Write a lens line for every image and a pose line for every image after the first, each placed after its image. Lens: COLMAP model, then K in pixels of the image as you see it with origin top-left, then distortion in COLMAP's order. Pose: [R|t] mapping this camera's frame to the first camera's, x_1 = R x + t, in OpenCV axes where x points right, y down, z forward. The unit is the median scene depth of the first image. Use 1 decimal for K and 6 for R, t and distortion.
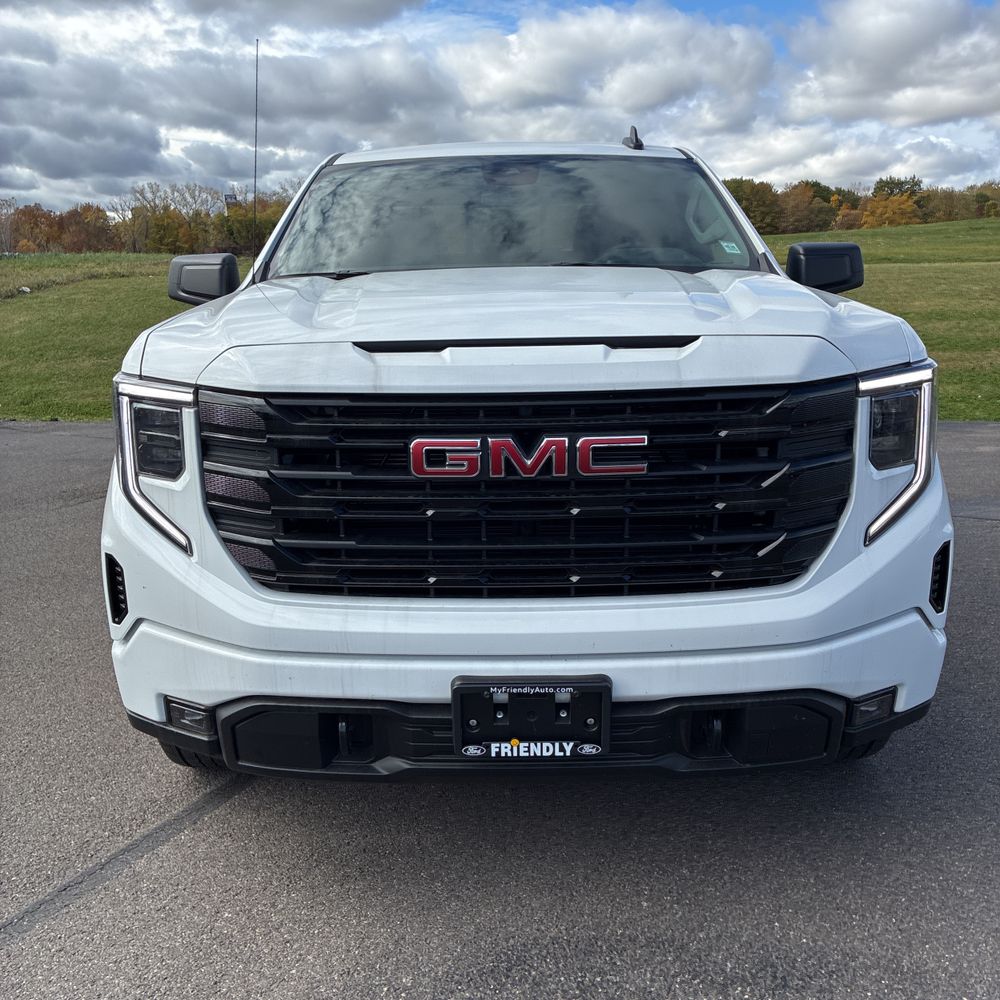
lens RADIAL K [[1004.8, 0, 487.1], [0, 1004.8, 485.5], [0, 0, 1]] dist [0.017880, 0.000000]
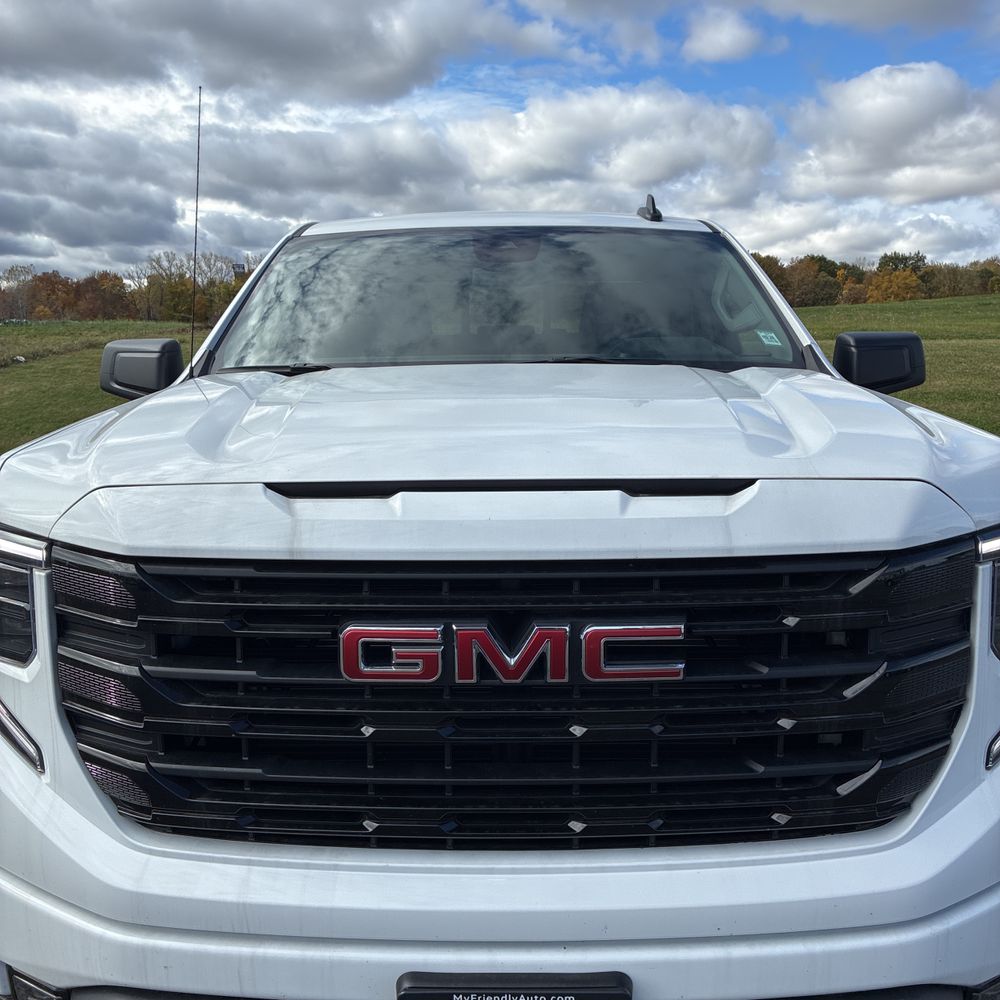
lens RADIAL K [[1004.8, 0, 505.2], [0, 1004.8, 490.8], [0, 0, 1]] dist [0.017880, 0.000000]
pose [[0.999931, 0.005168, 0.010595, 0.016822], [-0.004509, 0.998106, -0.061344, -0.057281], [-0.010892, 0.061292, 0.998060, 0.177259]]
